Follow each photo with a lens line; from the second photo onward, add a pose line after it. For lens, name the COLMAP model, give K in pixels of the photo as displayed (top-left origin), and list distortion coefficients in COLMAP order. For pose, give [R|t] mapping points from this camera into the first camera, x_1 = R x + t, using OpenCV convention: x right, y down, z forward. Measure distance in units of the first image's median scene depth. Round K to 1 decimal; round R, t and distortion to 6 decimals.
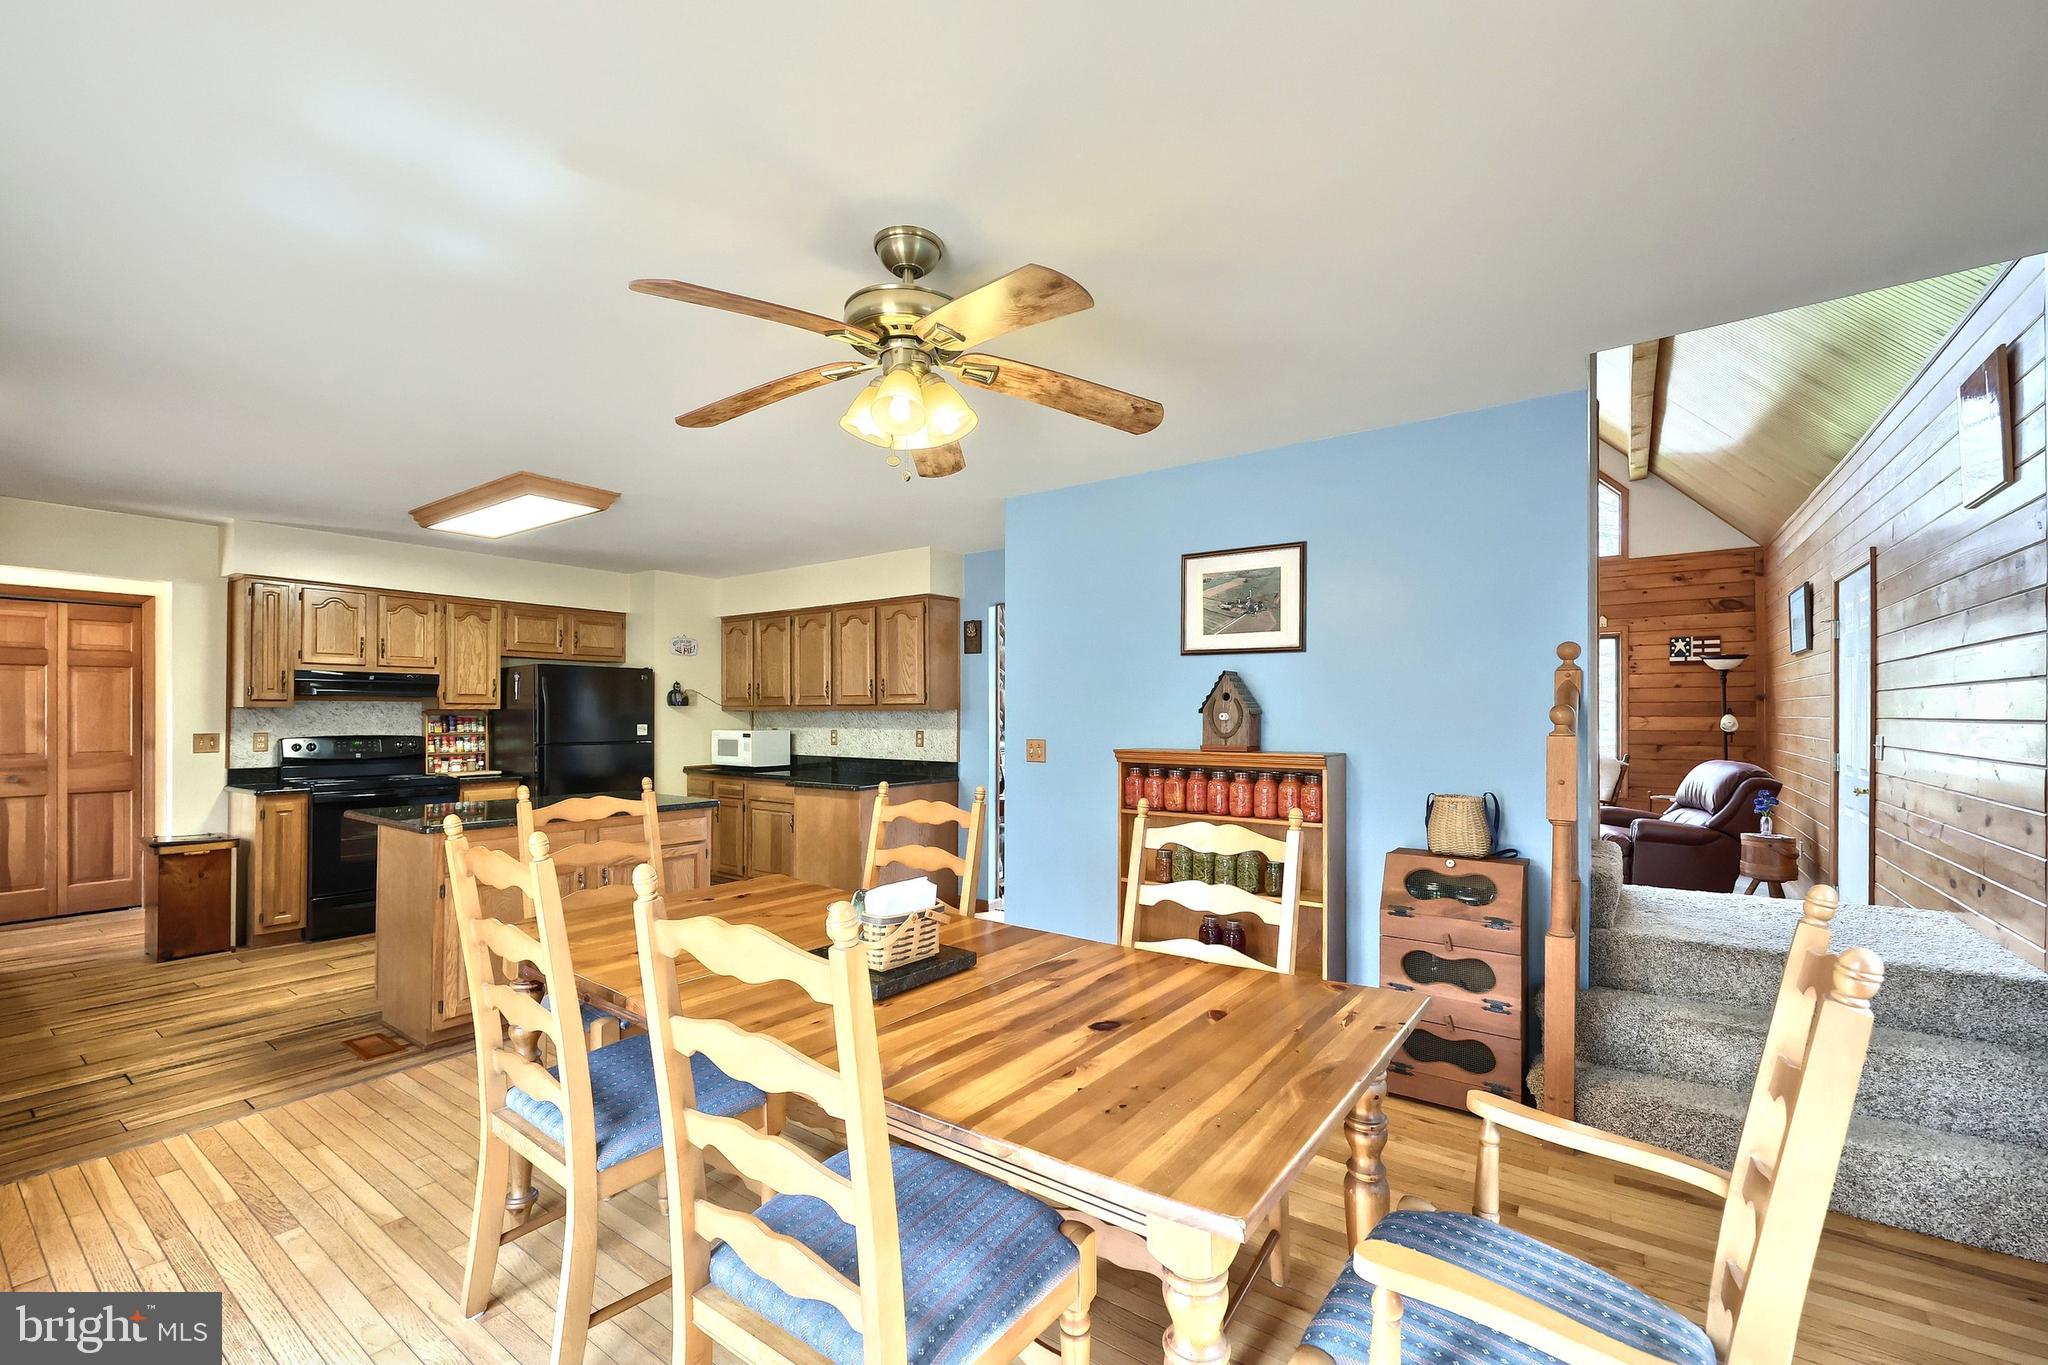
lens RADIAL K [[845.4, 0, 1028.4], [0, 845.4, 710.9], [0, 0, 1]] dist [-0.001264, -0.000273]
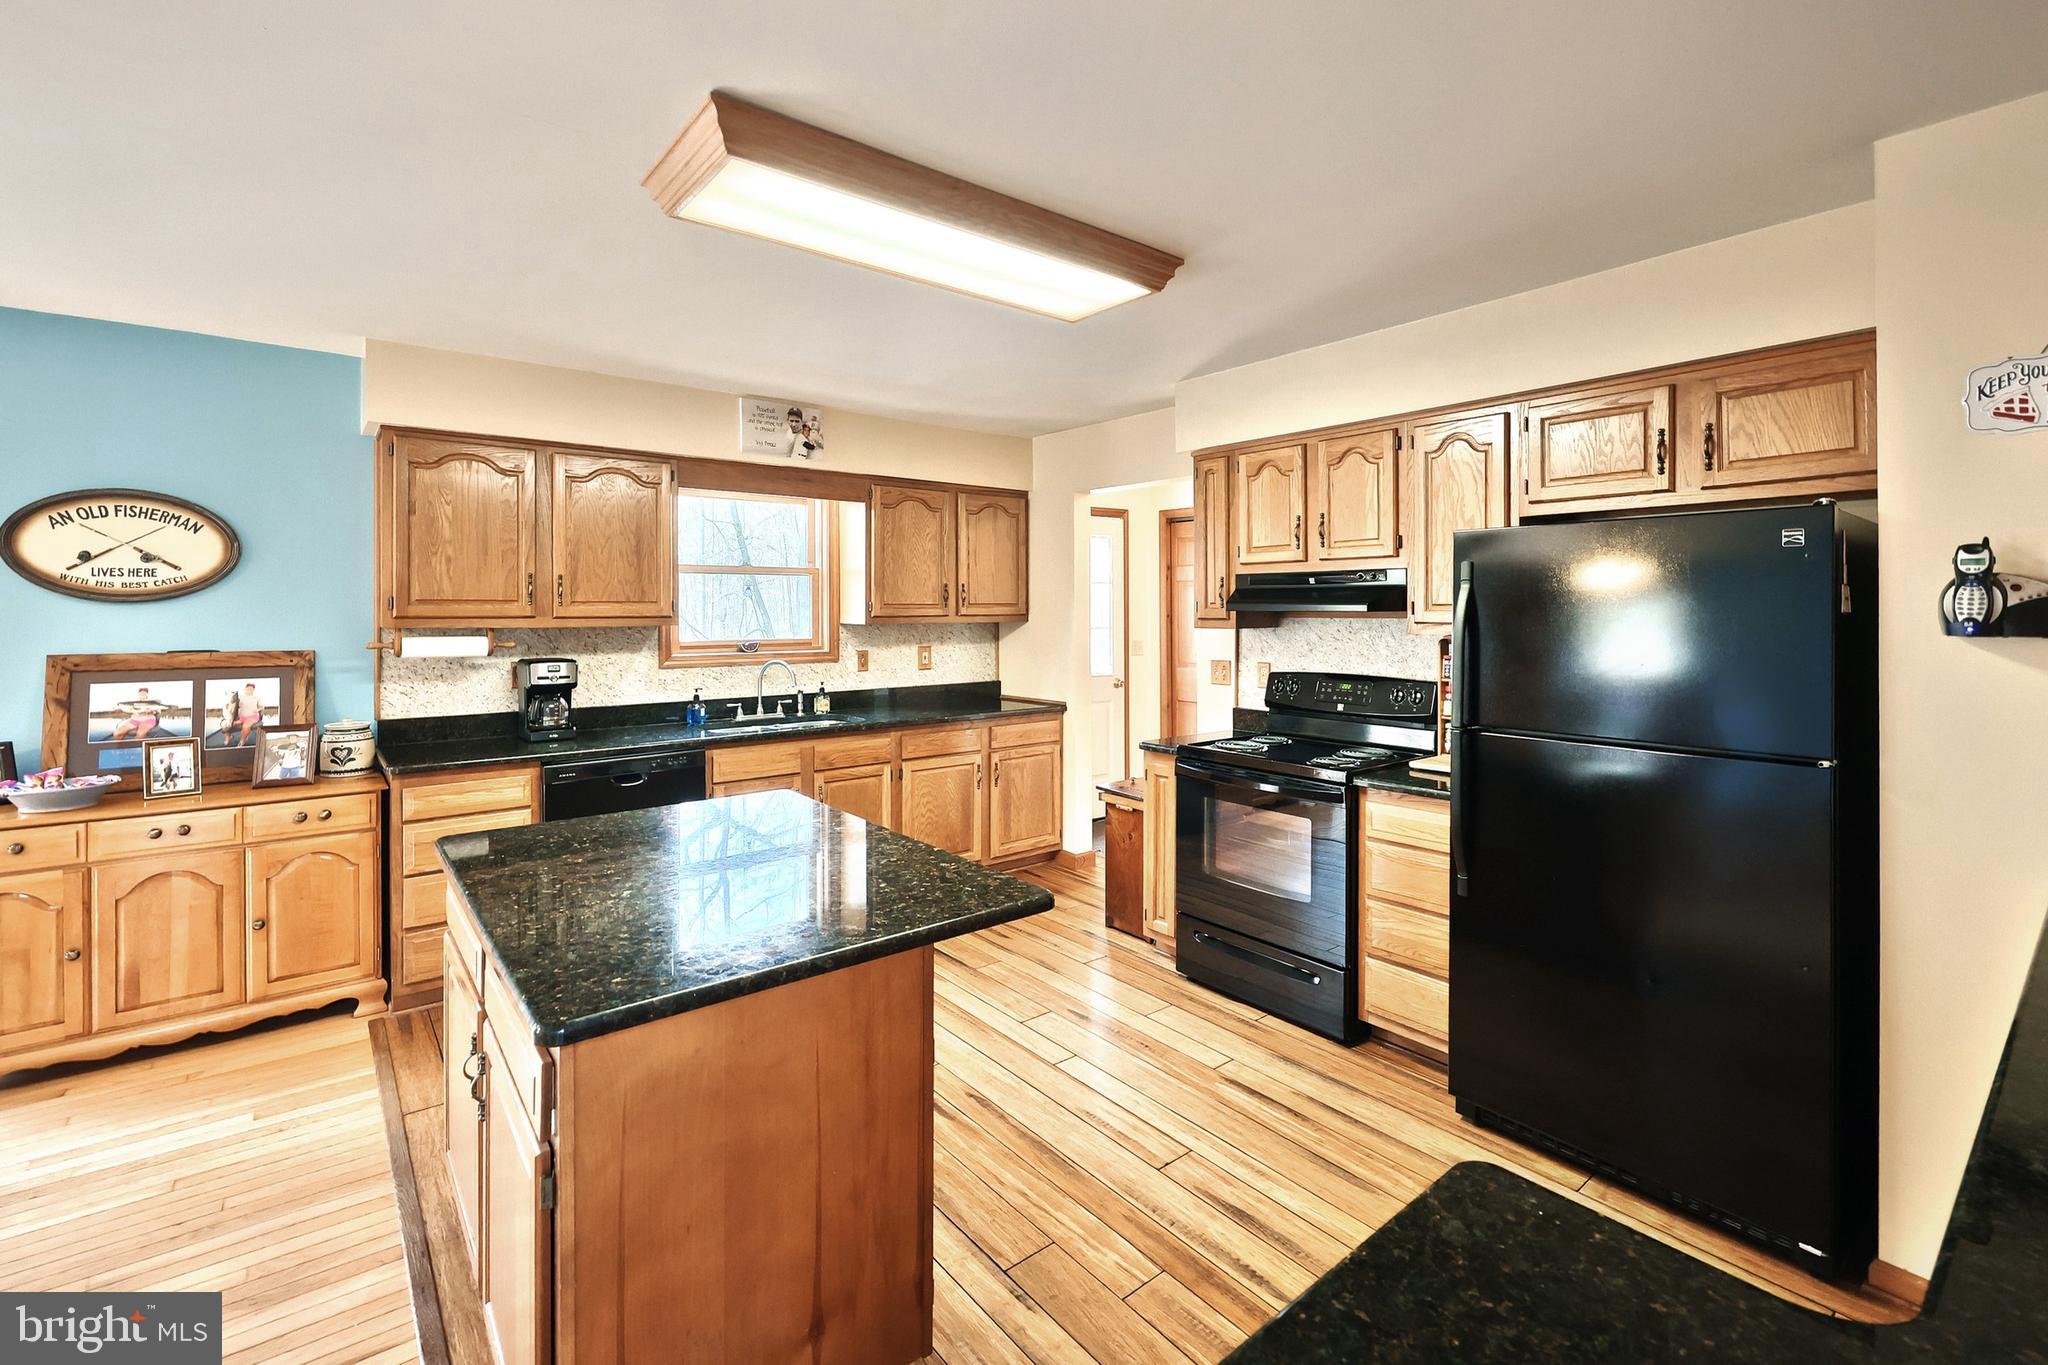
lens RADIAL K [[899.9, 0, 1043.9], [0, 899.9, 607.0], [0, 0, 1]] dist [0.000702, 0.000372]
pose [[-0.265103, -0.002955, -0.964216, -0.101897], [0.007470, 0.999959, -0.005118, -0.017847], [0.964191, -0.008559, -0.265070, 0.935300]]
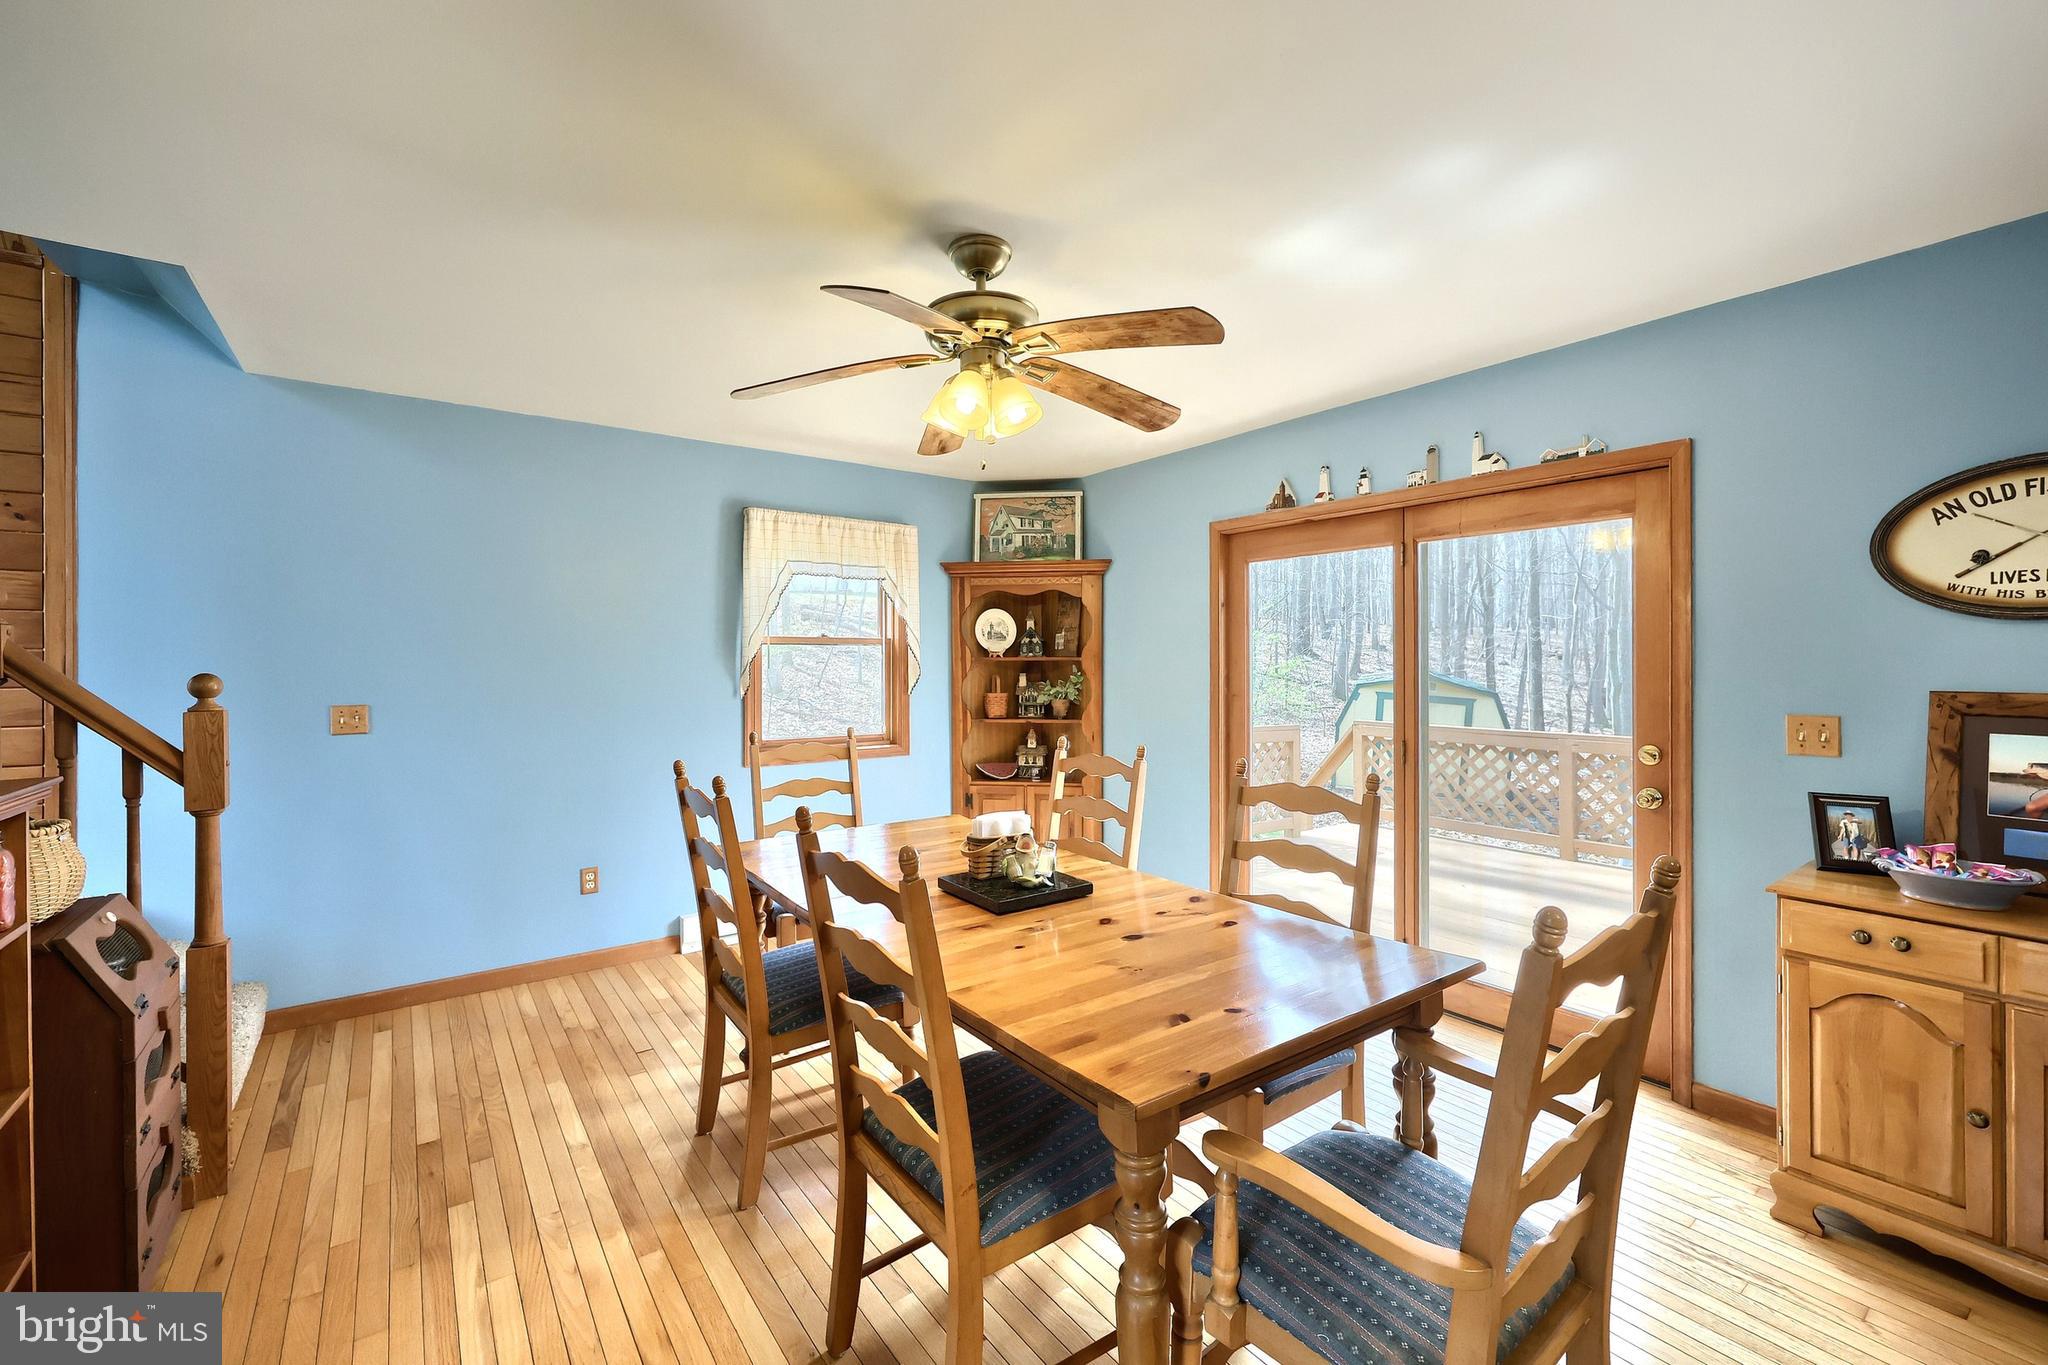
lens RADIAL K [[843.5, 0, 1022.8], [0, 843.5, 666.0], [0, 0, 1]] dist [0.000077, 0.000236]
pose [[-0.949160, -0.000097, 0.314795, -0.190364], [-0.000464, 0.999999, -0.001093, -0.007063], [-0.314795, -0.001184, -0.949159, 0.715982]]
